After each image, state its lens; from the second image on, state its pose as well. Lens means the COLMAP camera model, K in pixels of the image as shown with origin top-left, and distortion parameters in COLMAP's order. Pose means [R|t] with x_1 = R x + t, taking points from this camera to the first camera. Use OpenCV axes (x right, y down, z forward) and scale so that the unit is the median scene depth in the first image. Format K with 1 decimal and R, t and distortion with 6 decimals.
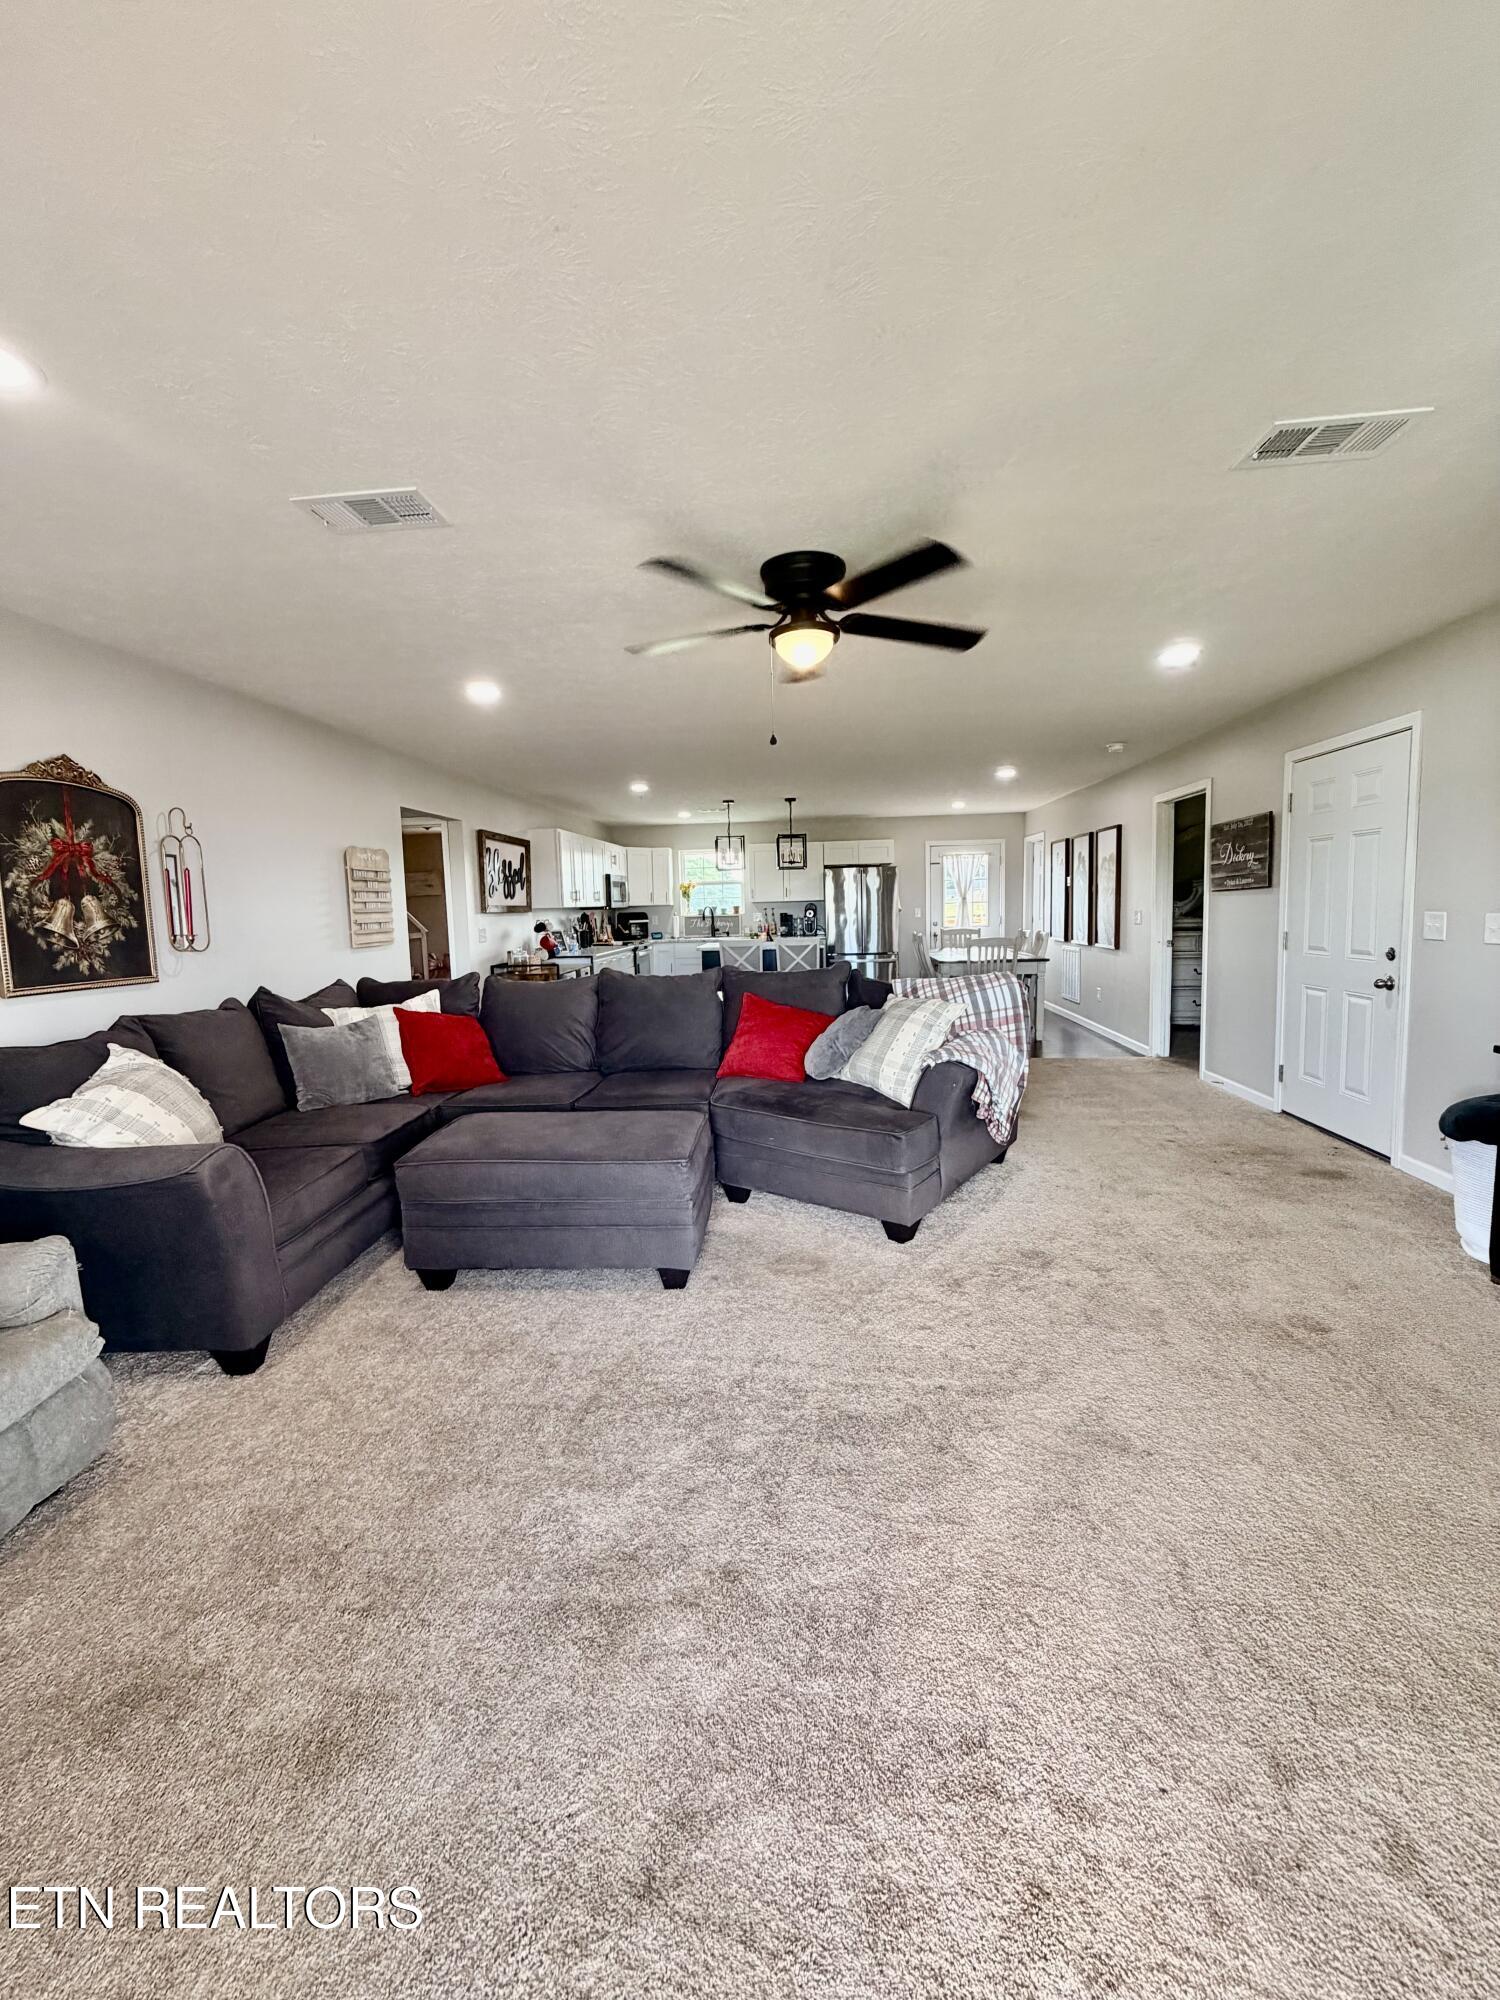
lens RADIAL K [[806.9, 0, 754.3], [0, 806.9, 985.8], [0, 0, 1]] dist [0.003798, 0.000012]
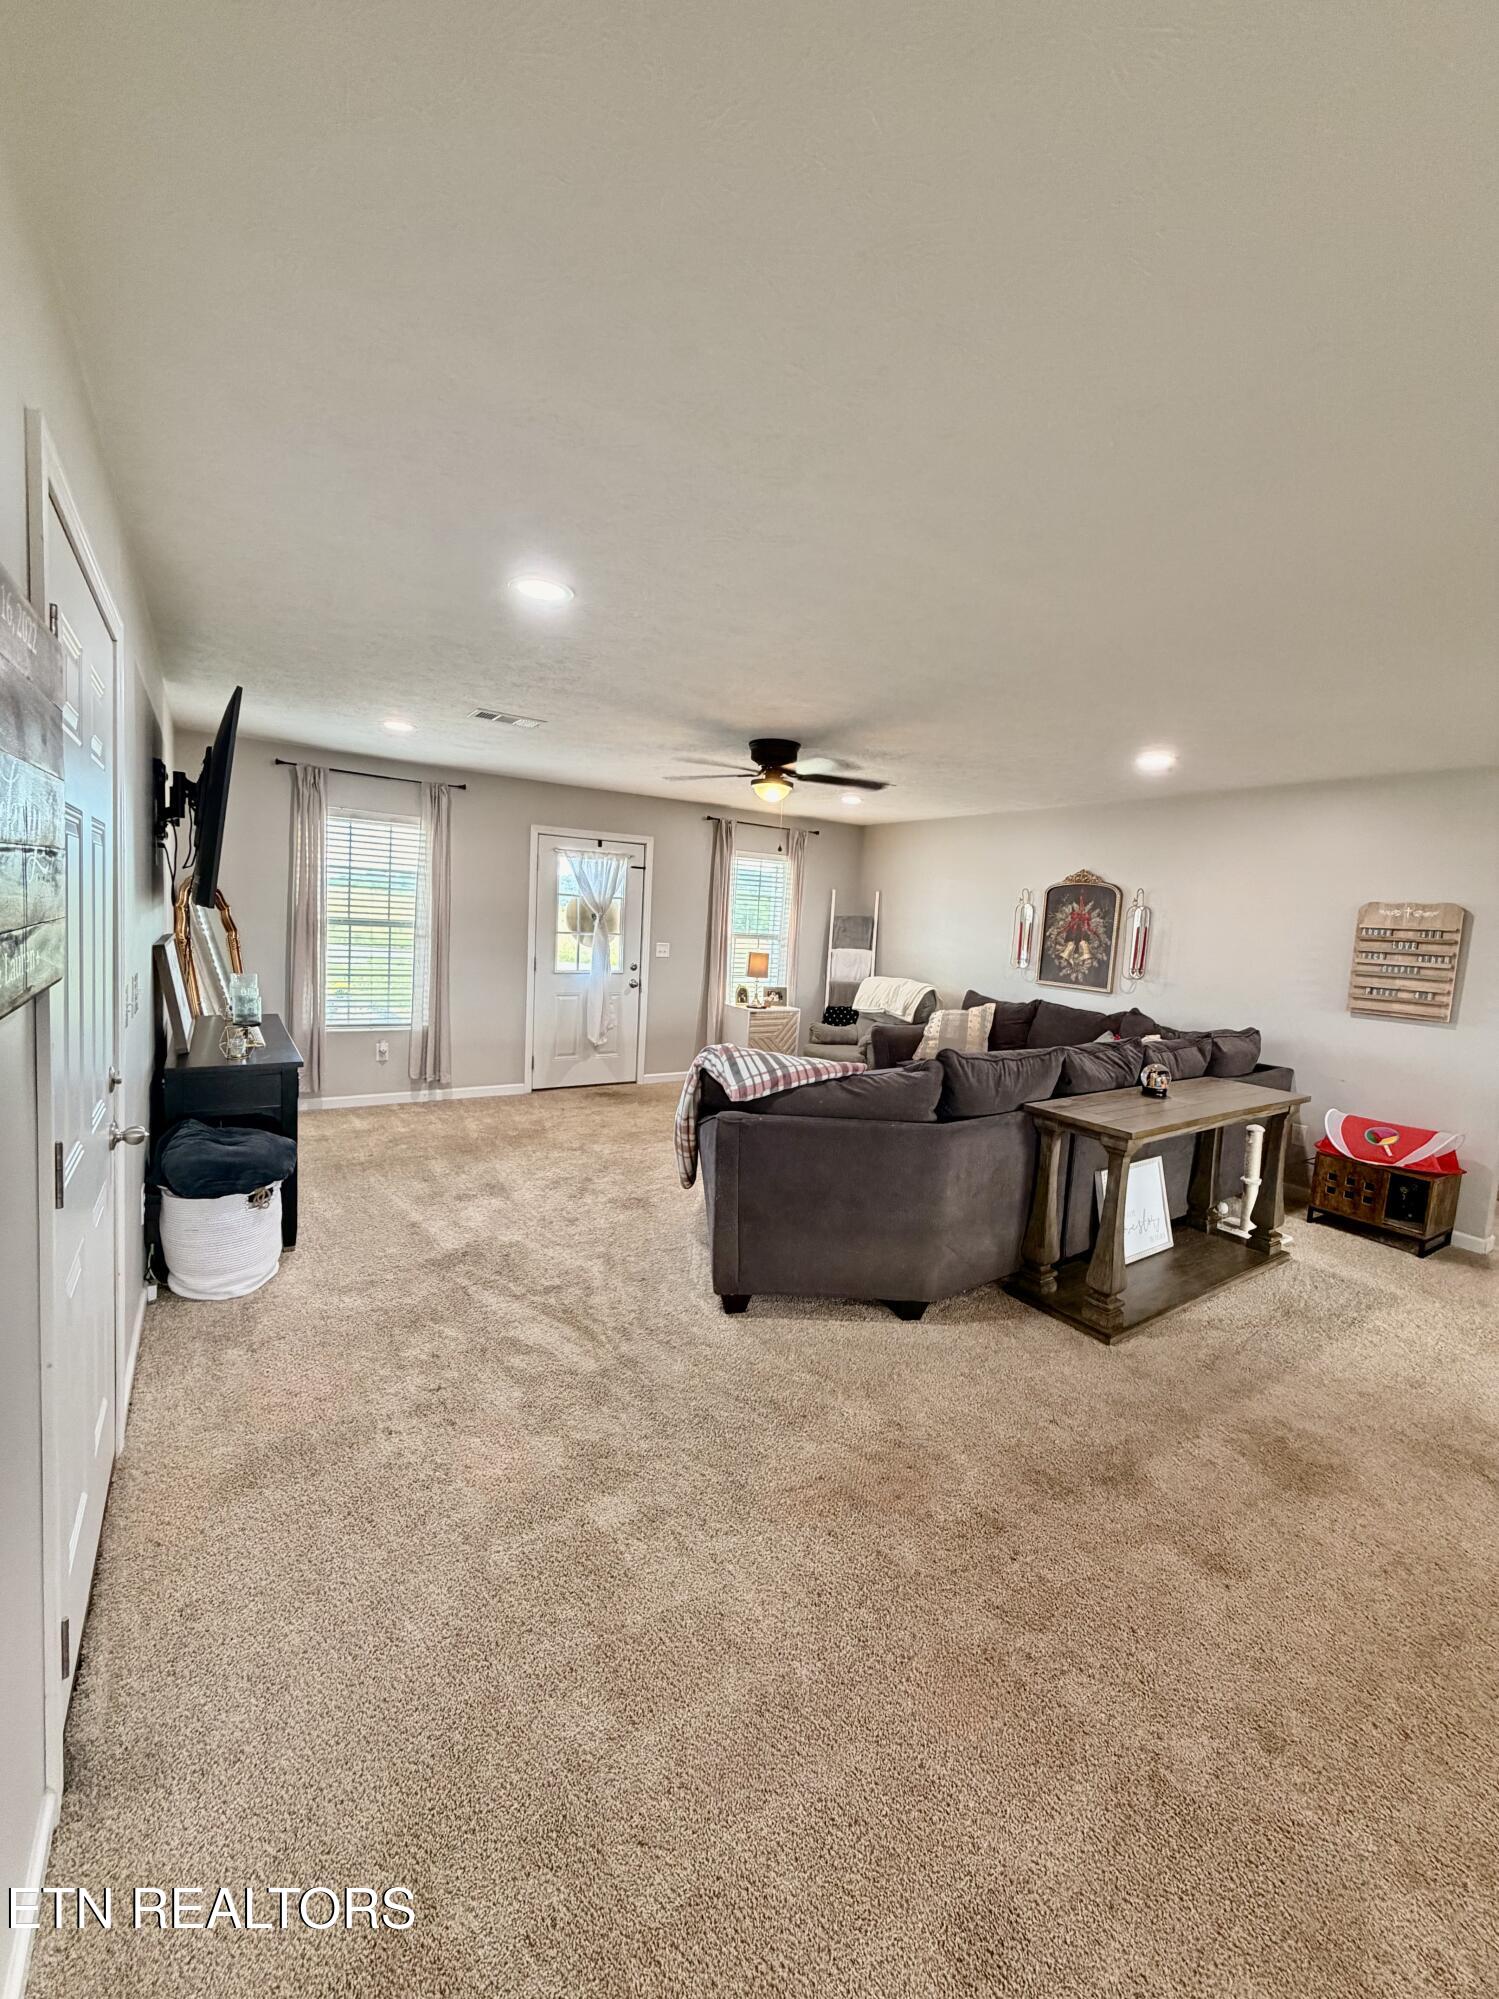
lens RADIAL K [[806.5, 0, 766.3], [0, 806.5, 985.5], [0, 0, 1]] dist [0.003798, 0.000012]
pose [[-0.788727, 0.041504, -0.613341, 0.426880], [-0.091247, 0.978762, 0.183572, -0.131090], [0.607934, 0.200754, -0.768189, 0.917844]]
